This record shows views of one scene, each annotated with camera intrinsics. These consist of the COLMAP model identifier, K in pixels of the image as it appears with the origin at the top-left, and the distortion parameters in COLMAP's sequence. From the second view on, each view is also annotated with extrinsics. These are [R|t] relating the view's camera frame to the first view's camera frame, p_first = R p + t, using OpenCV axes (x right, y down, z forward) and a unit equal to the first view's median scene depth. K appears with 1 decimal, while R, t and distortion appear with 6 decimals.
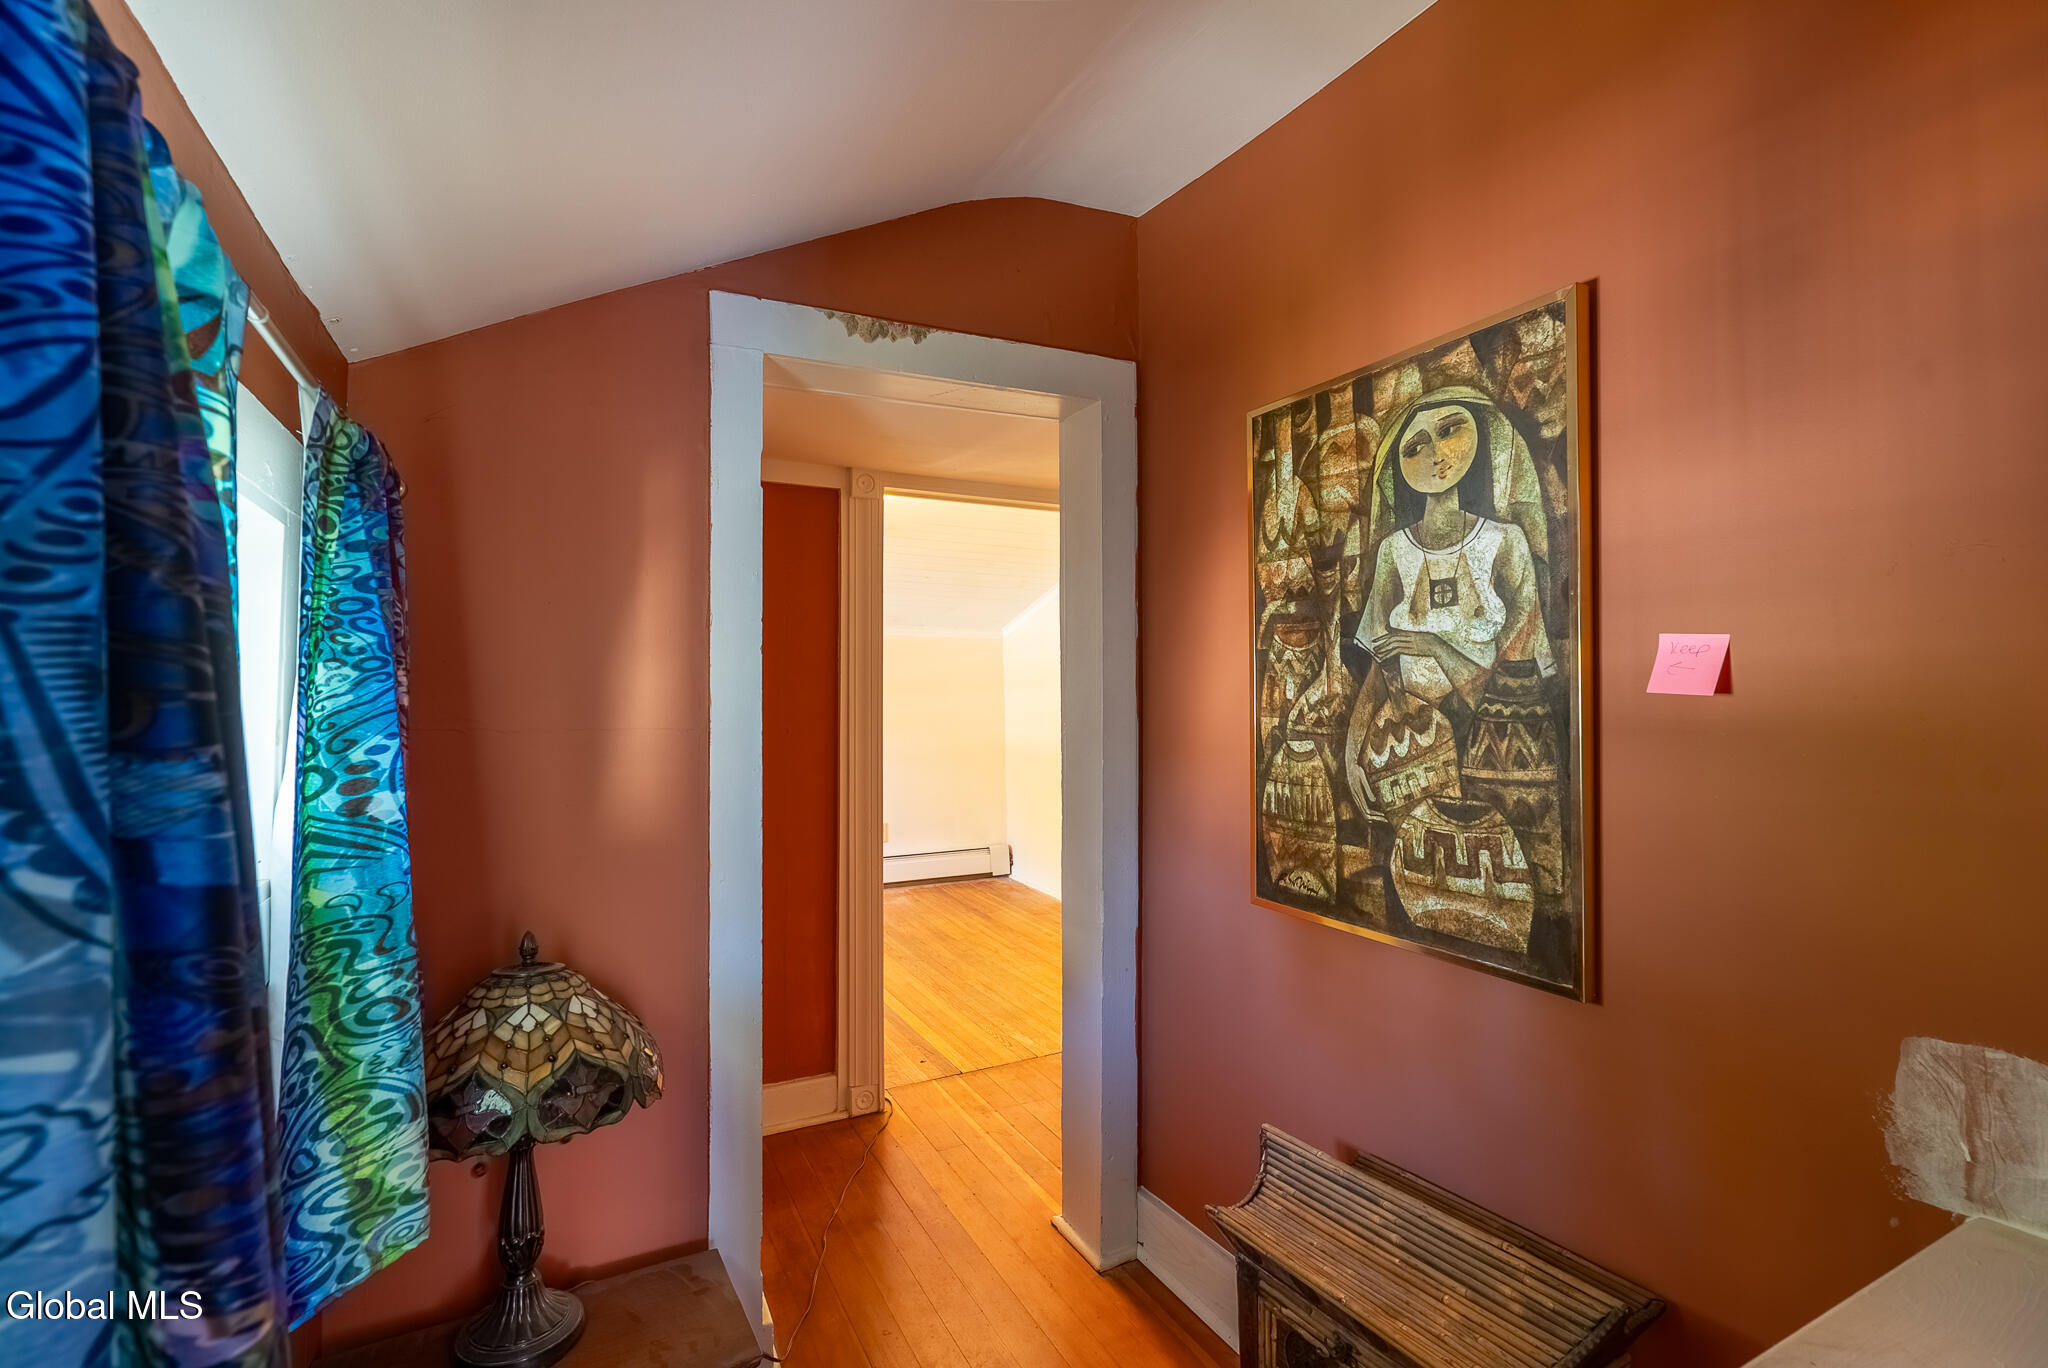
lens RADIAL K [[917.4, 0, 1024.0], [0, 917.4, 684.0], [0, 0, 1]] dist [-0.057363, -0.018544]
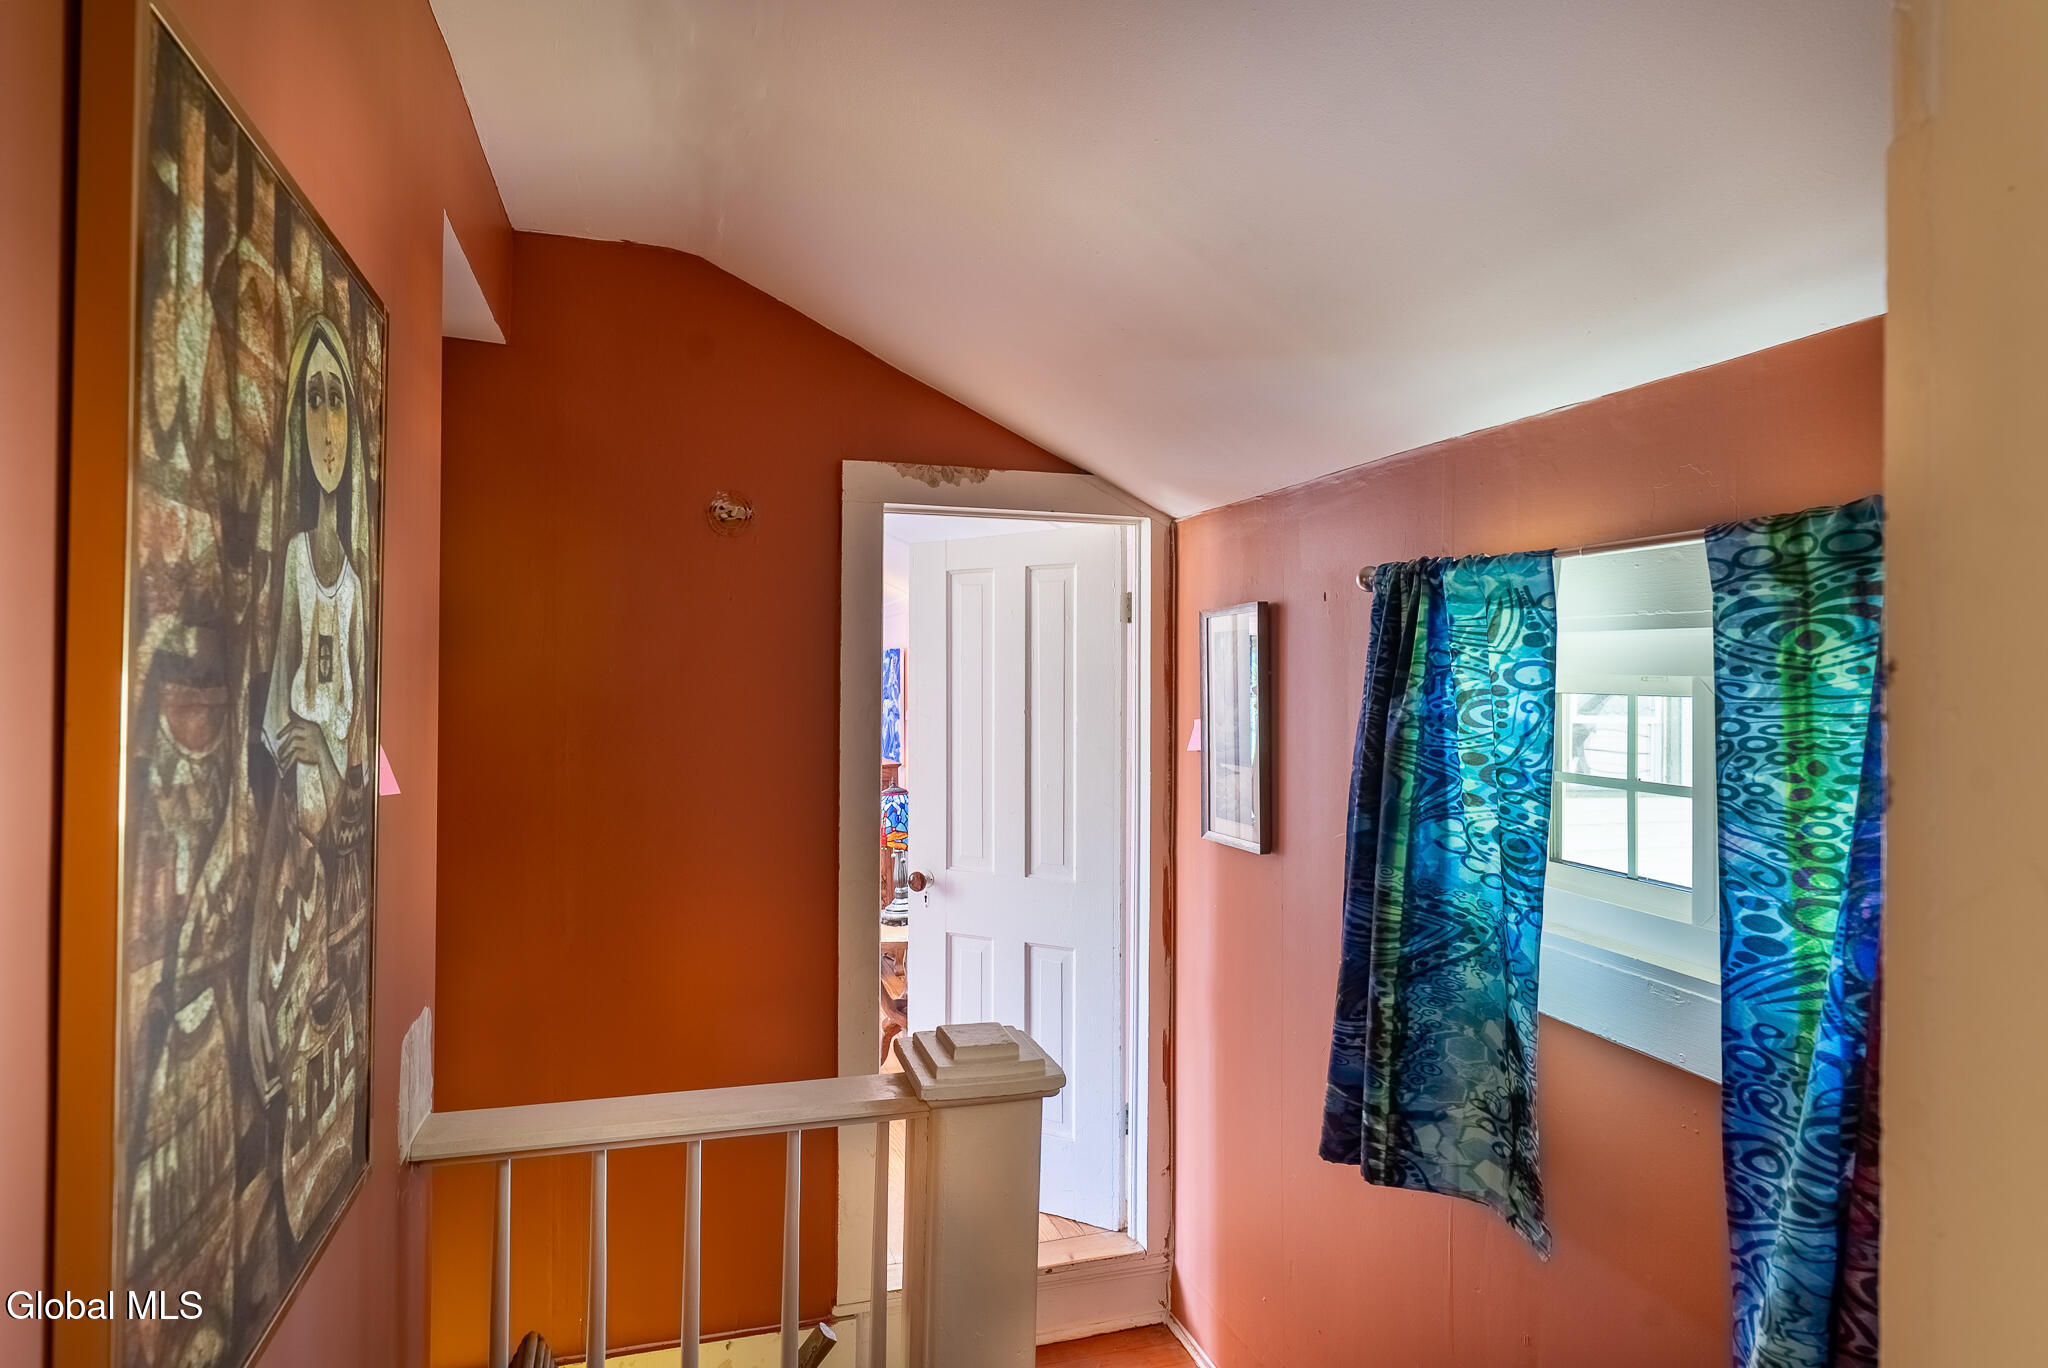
lens RADIAL K [[1242.8, 0, 1024.0], [0, 1242.8, 684.0], [0, 0, 1]] dist [-0.000380, -0.000162]
pose [[-0.983663, -0.006548, 0.179903, -0.127095], [-0.009236, 0.999858, -0.014108, -0.065082], [-0.179785, -0.015540, -0.983583, 1.477627]]
